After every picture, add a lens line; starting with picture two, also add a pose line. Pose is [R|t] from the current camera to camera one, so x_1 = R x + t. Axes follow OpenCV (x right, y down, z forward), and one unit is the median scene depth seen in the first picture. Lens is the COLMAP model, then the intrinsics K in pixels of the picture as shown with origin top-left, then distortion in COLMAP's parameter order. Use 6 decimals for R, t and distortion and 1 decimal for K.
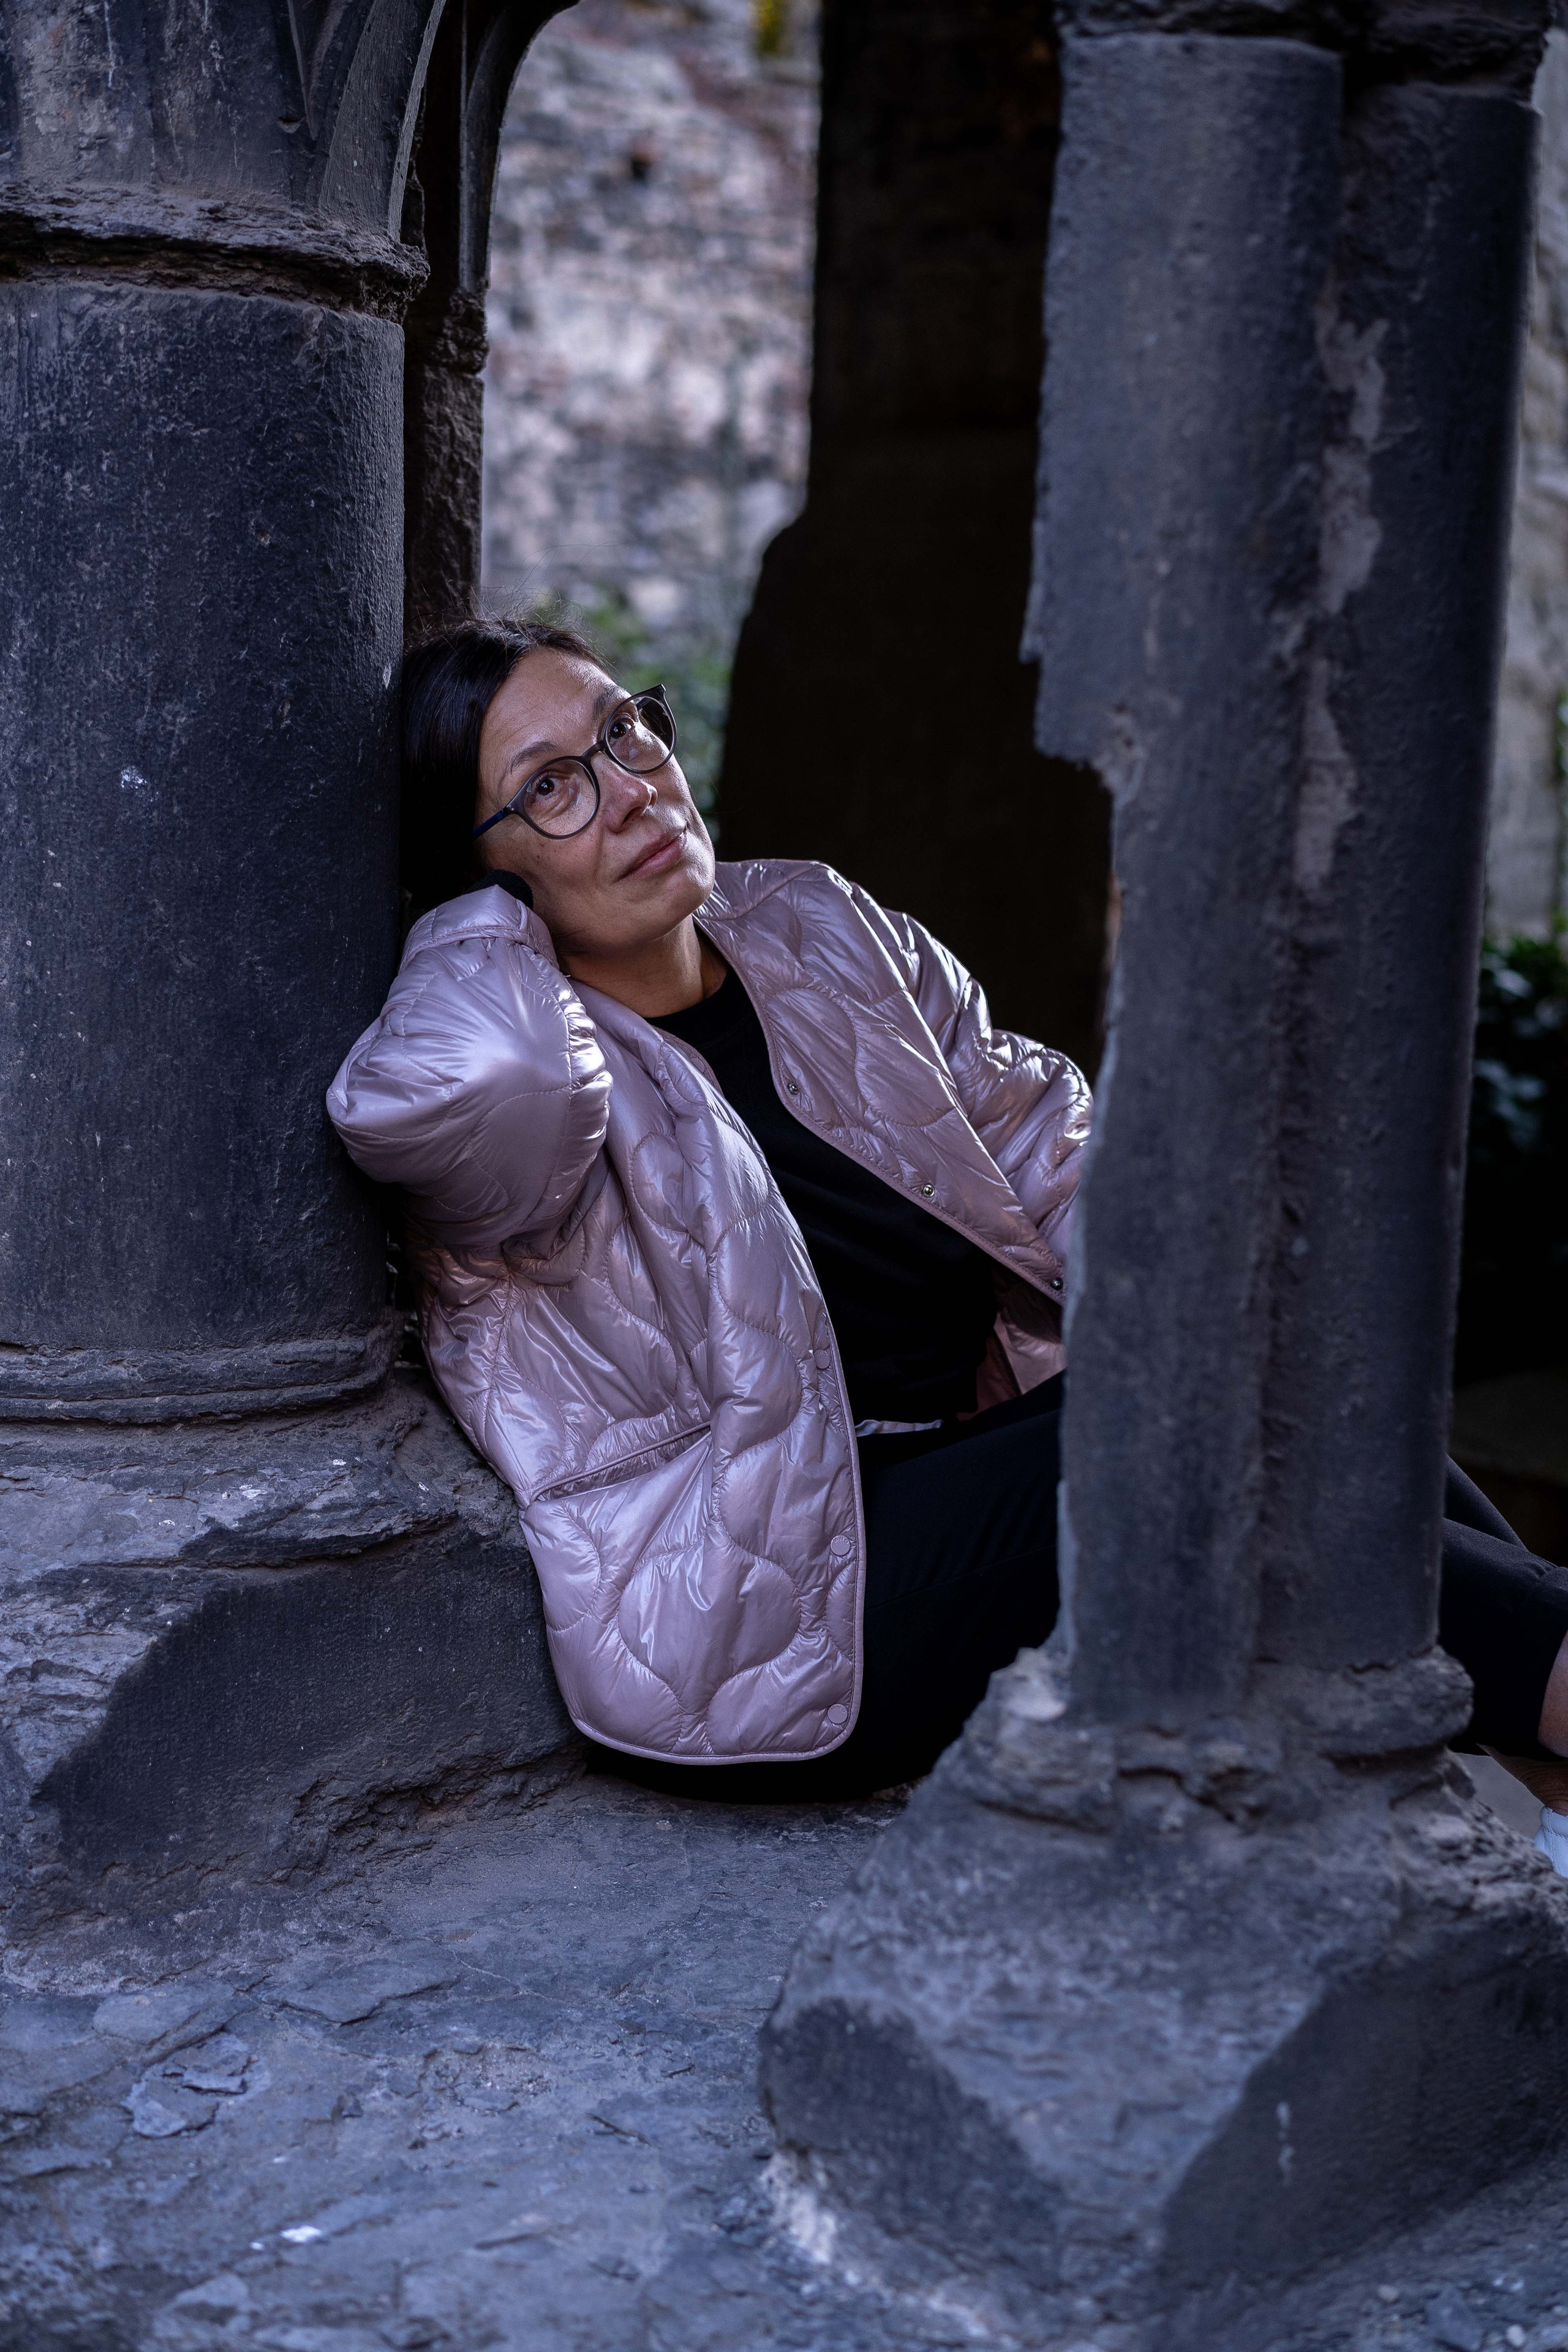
lens RADIAL K [[3942.2, 0, 740.9], [0, 3942.2, 1217.0], [0, 0, 1]] dist [0.372583, -2.403427]
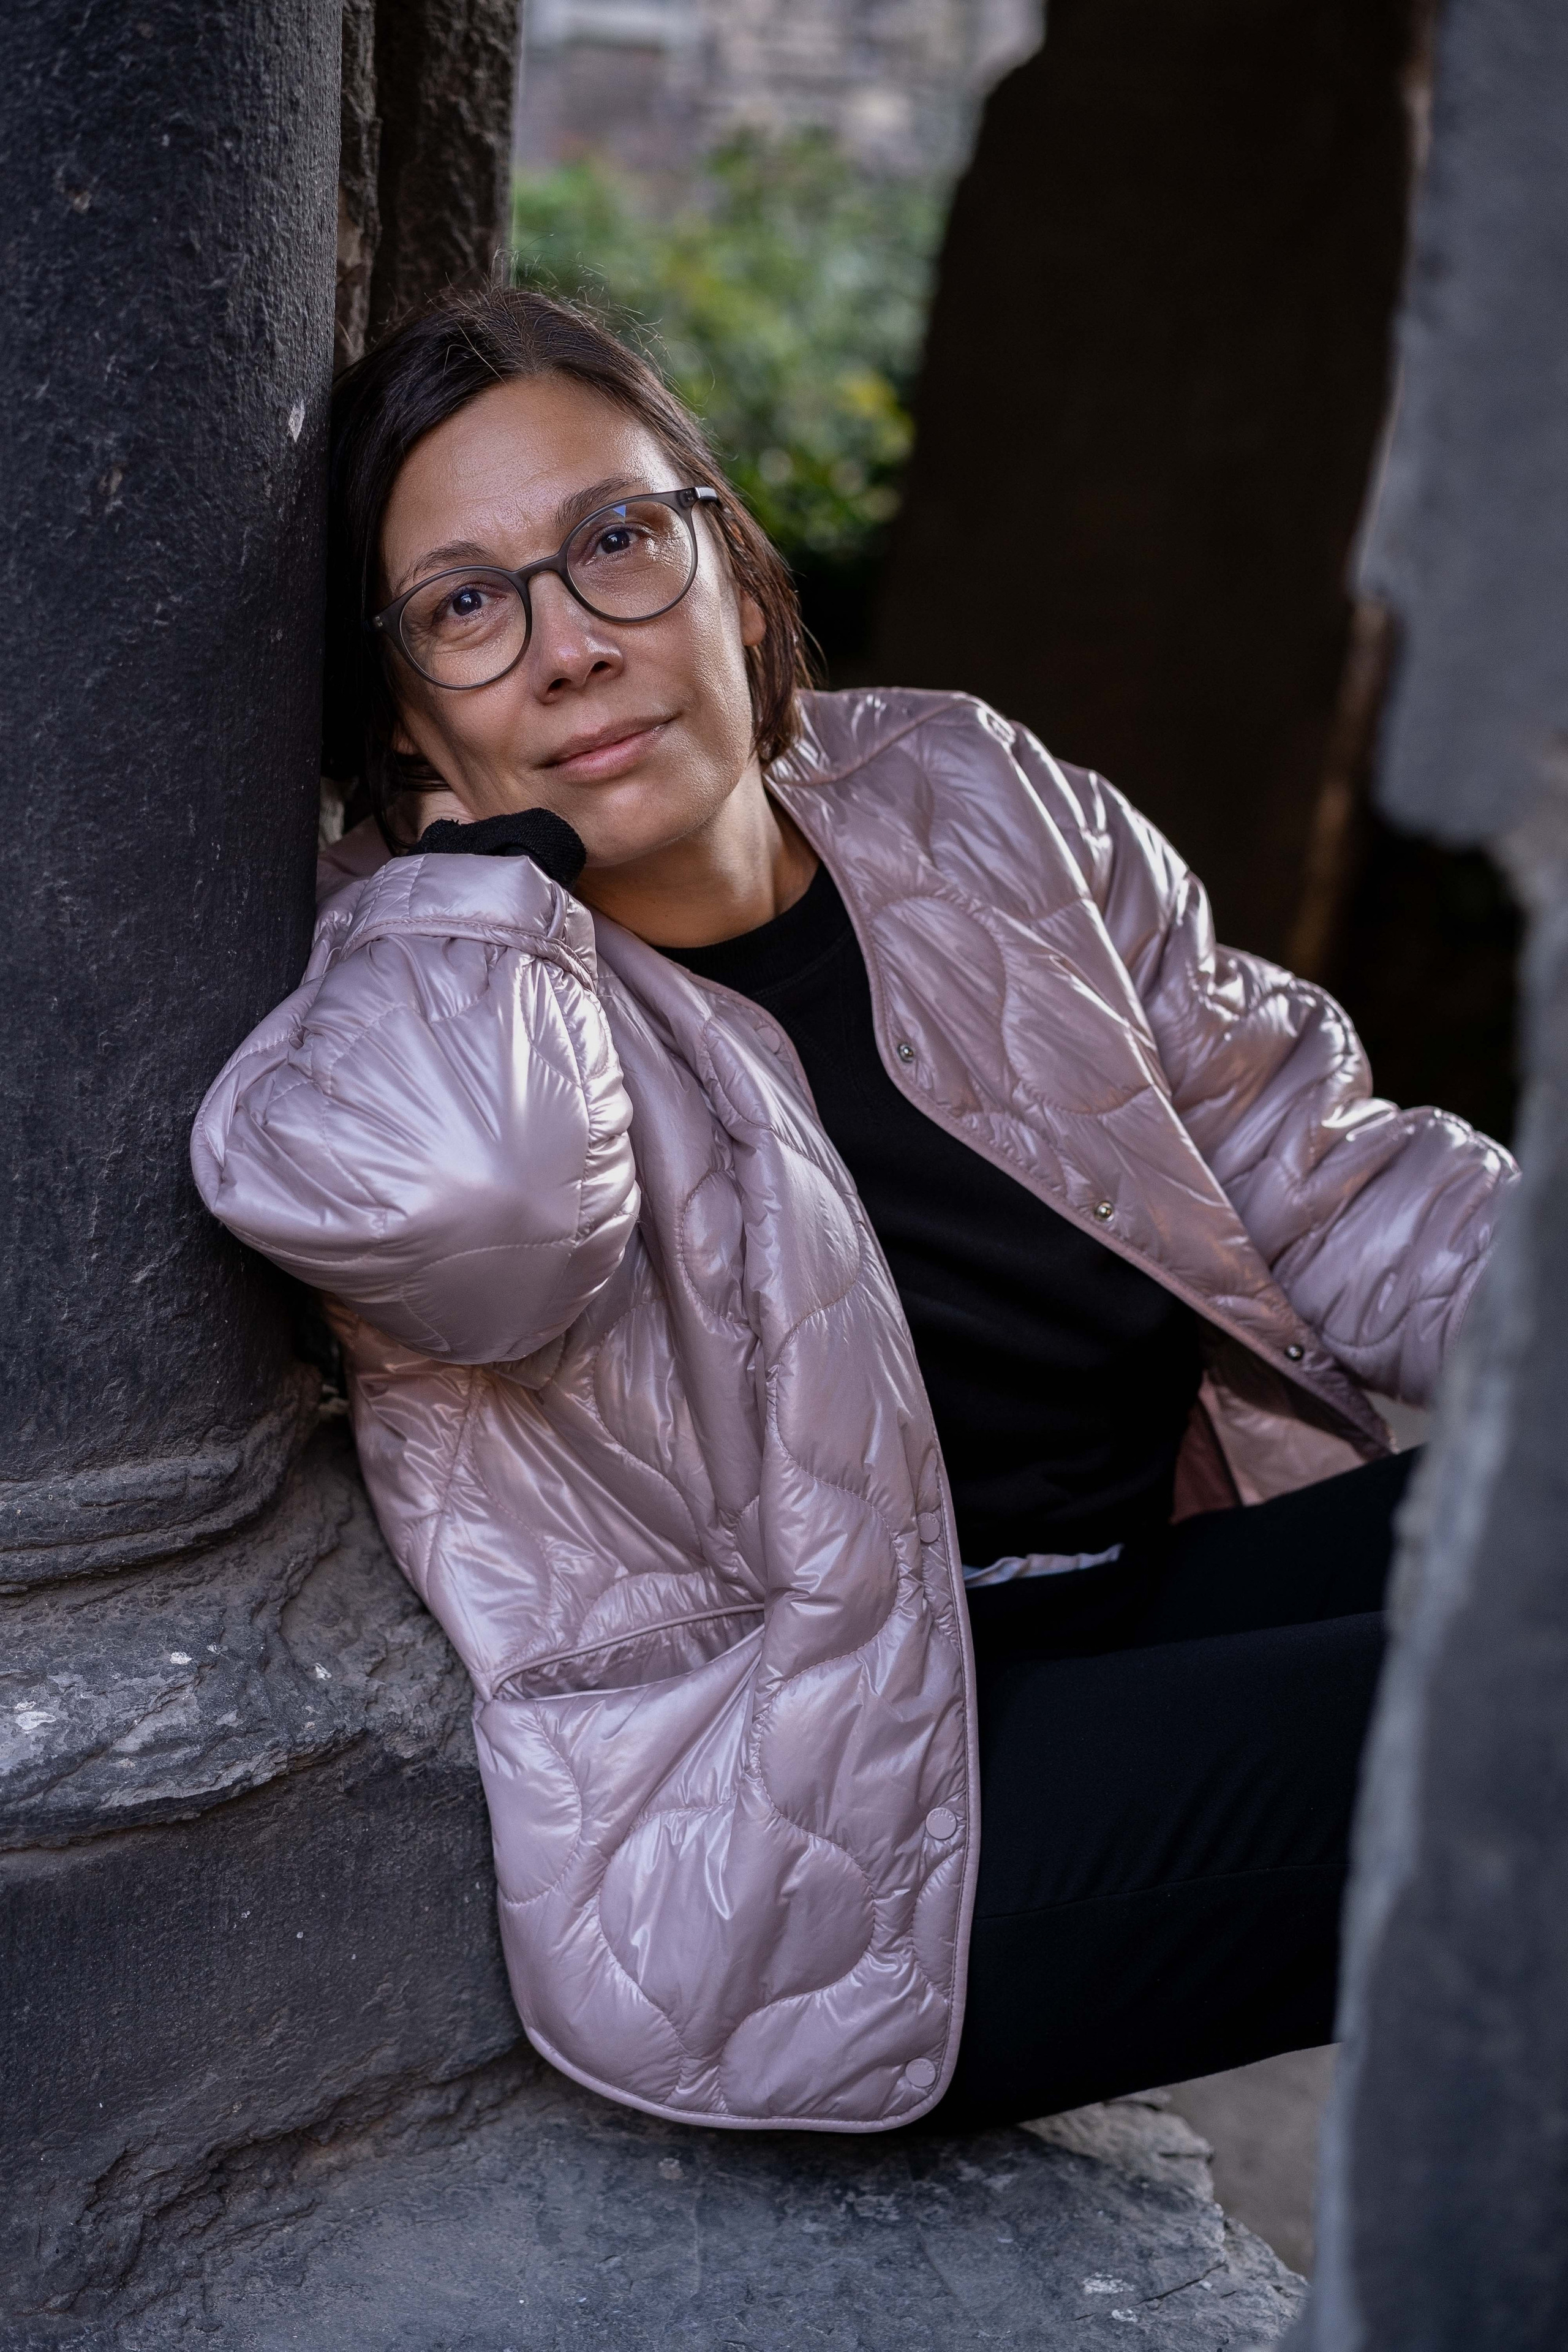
lens RADIAL K [[3952.3, 0, 792.9], [0, 3952.3, 1221.5], [0, 0, 1]] dist [0.613297, -2.664014]
pose [[0.998505, 0.044845, -0.031242, 0.016158], [-0.041031, 0.992686, 0.113539, -0.087265], [0.036105, -0.112088, 0.993042, 0.352050]]
